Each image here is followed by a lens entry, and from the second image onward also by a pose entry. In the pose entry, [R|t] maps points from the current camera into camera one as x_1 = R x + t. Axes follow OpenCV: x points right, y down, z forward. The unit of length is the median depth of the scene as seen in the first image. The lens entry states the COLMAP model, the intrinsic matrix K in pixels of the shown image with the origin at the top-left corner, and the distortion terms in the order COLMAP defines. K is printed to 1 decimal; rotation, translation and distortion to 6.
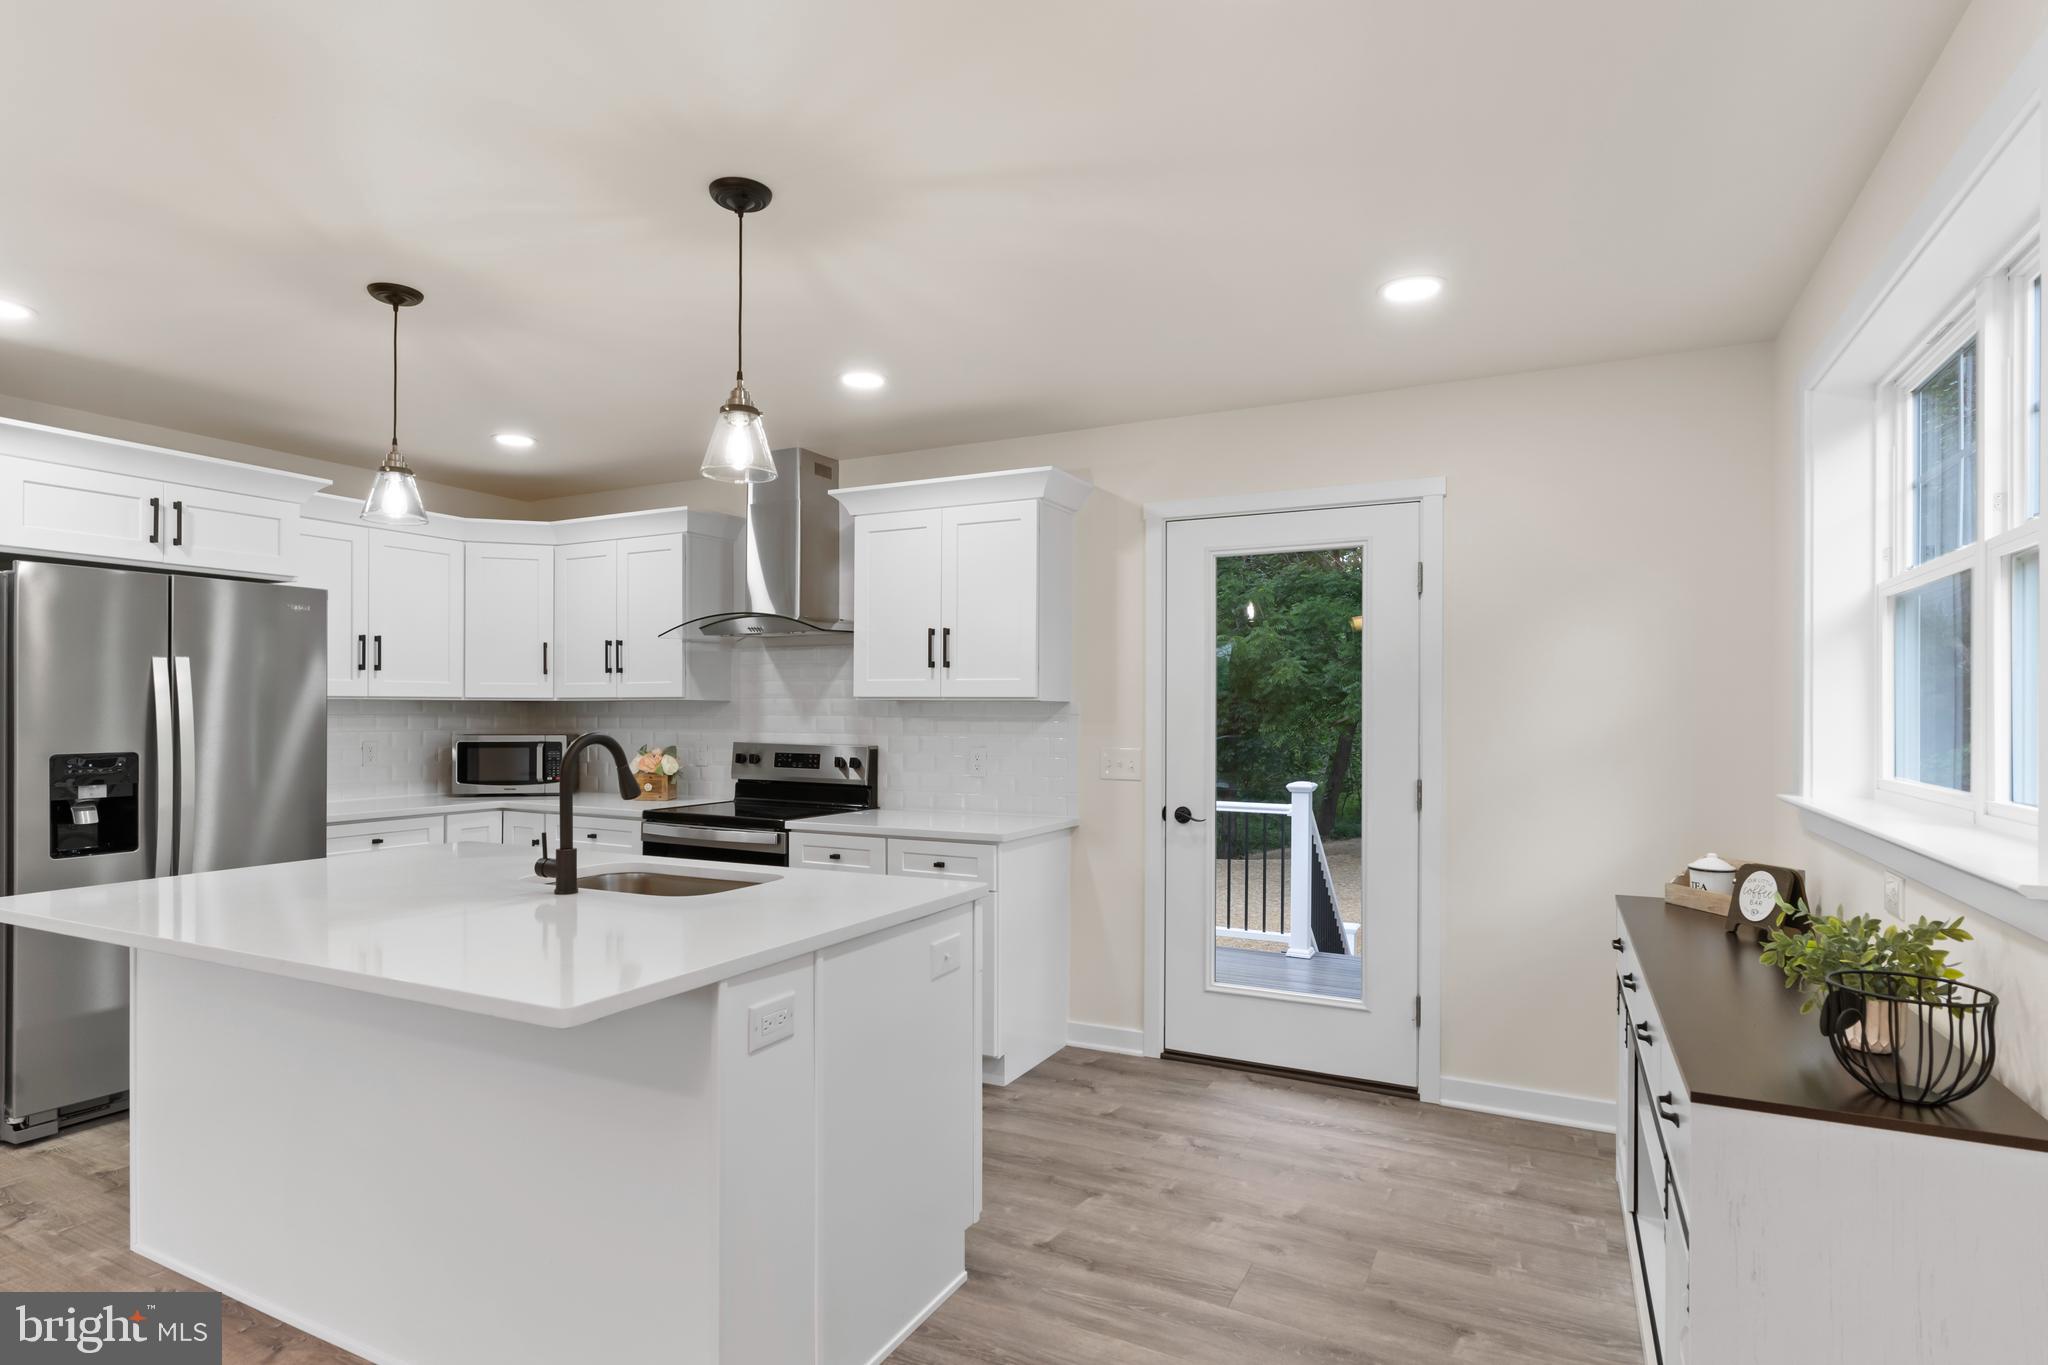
lens RADIAL K [[1070.7, 0, 1011.1], [0, 1070.7, 709.2], [0, 0, 1]] dist [-0.004739, -0.000036]
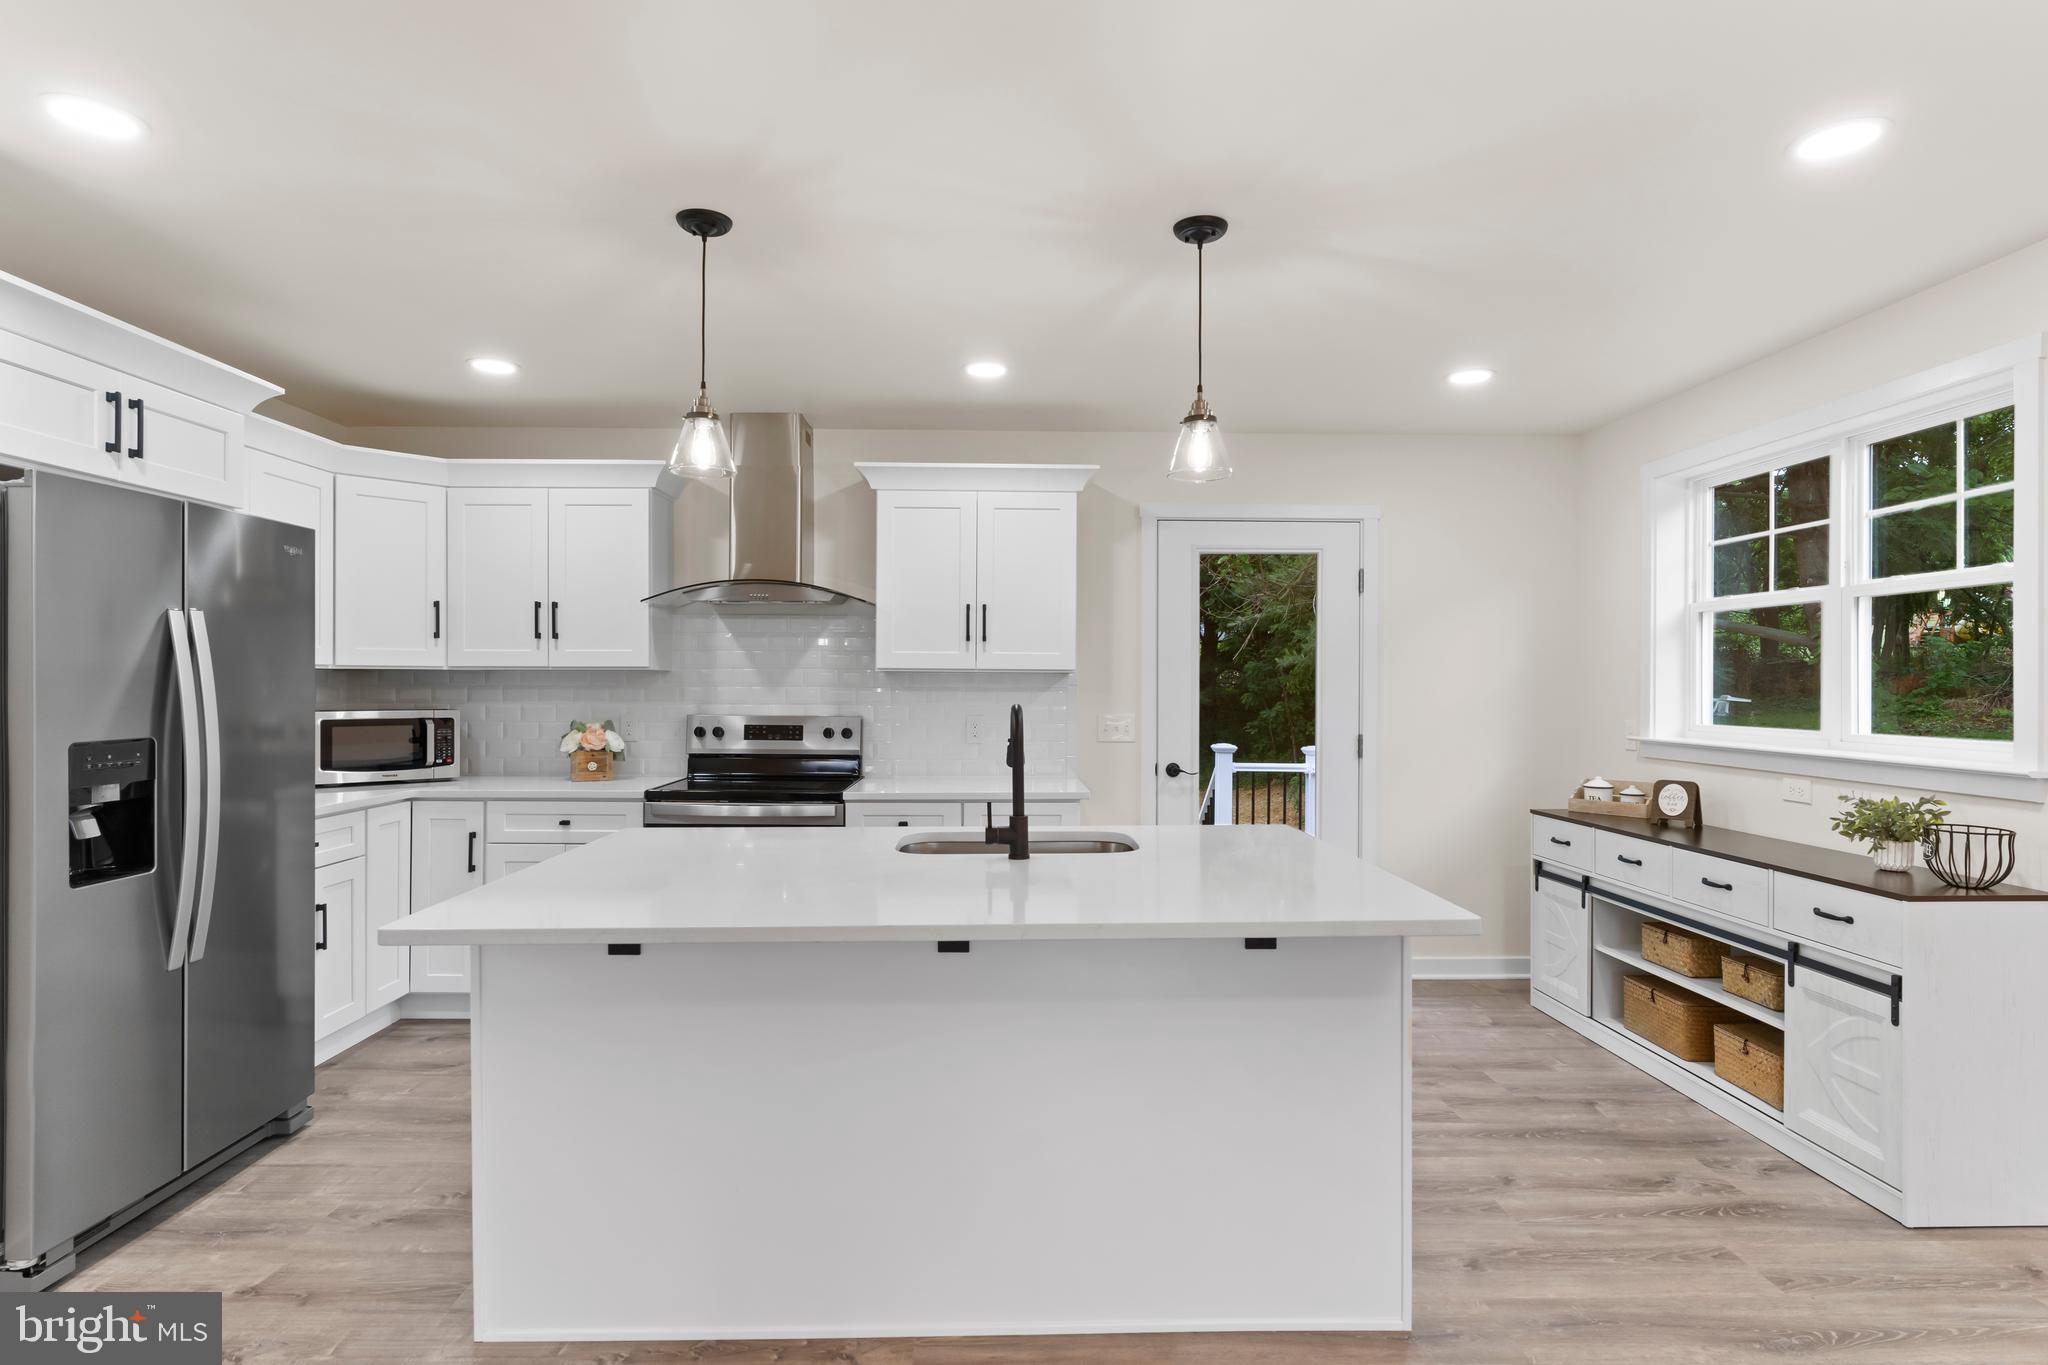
lens RADIAL K [[1054.4, 0, 1024.0], [0, 1054.4, 682.5], [0, 0, 1]] dist [-0.003657, -0.000844]
pose [[0.876023, -0.000109, 0.482269, -0.535660], [-0.001551, 0.999994, 0.003043, -0.001090], [-0.482266, -0.003413, 0.876018, 0.058808]]
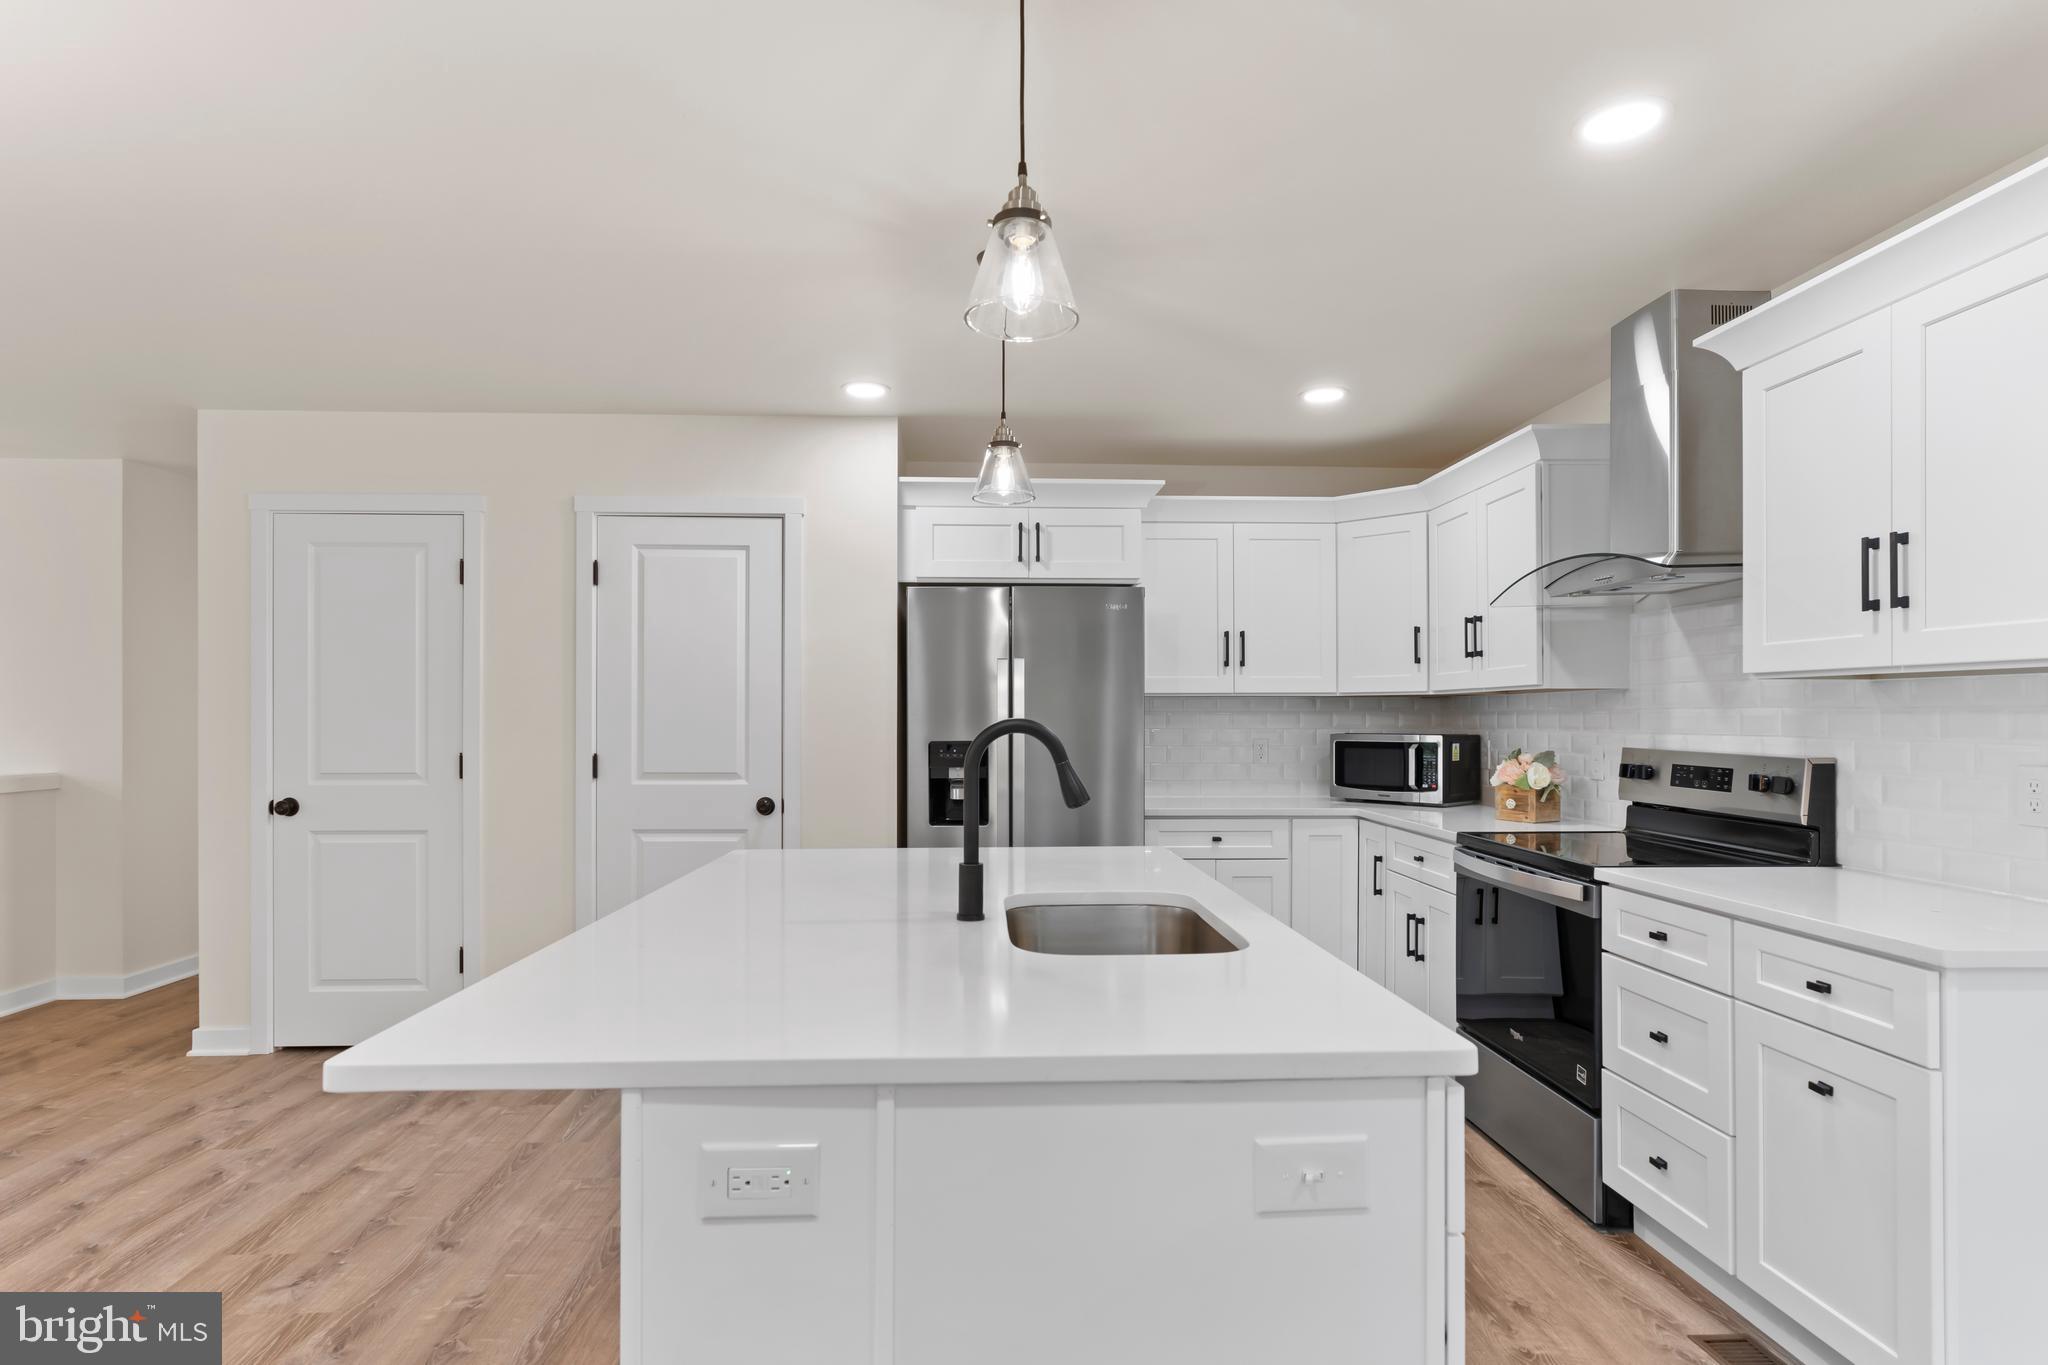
lens RADIAL K [[1056.7, 0, 1020.3], [0, 1056.7, 709.5], [0, 0, 1]] dist [-0.001154, -0.000139]
pose [[0.501033, -0.009389, -0.865377, 0.168646], [0.001886, 0.999951, -0.009757, 0.014315], [0.865426, 0.003256, 0.501026, 0.377197]]
